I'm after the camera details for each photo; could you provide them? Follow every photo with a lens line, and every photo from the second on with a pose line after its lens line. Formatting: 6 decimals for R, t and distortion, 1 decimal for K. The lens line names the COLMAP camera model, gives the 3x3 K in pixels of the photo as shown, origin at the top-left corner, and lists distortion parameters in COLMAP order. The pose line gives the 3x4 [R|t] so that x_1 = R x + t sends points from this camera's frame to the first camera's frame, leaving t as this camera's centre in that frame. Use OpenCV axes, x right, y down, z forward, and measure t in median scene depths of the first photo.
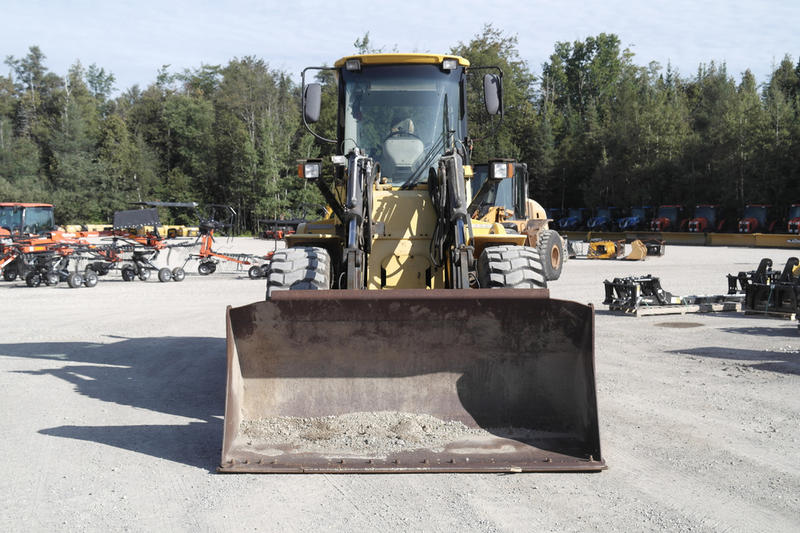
lens RADIAL K [[1065.4, 0, 406.1], [0, 1065.4, 267.6], [0, 0, 1]] dist [0.081834, 0.000000]
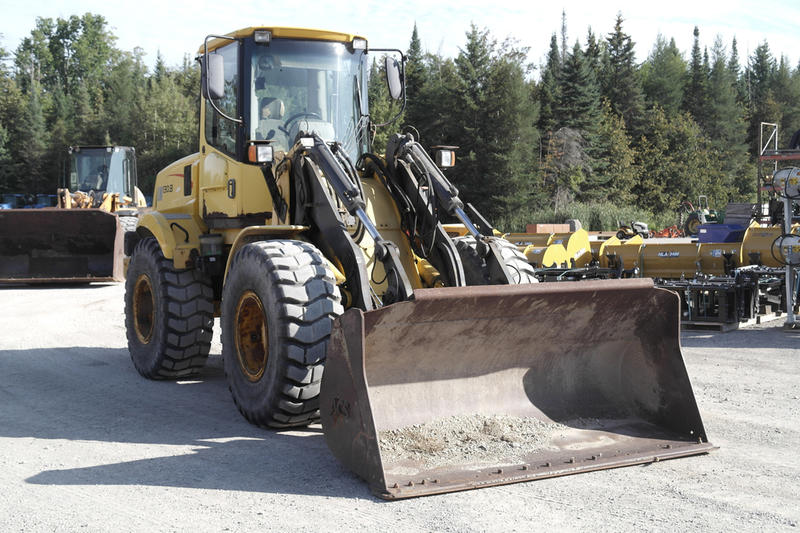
lens RADIAL K [[1065.4, 0, 402.1], [0, 1065.4, 266.3], [0, 0, 1]] dist [0.081834, 0.000000]
pose [[0.876116, -0.024762, 0.481465, -0.422481], [0.019600, 0.999684, 0.015749, -0.008983], [-0.481702, -0.004362, 0.876324, 0.168568]]
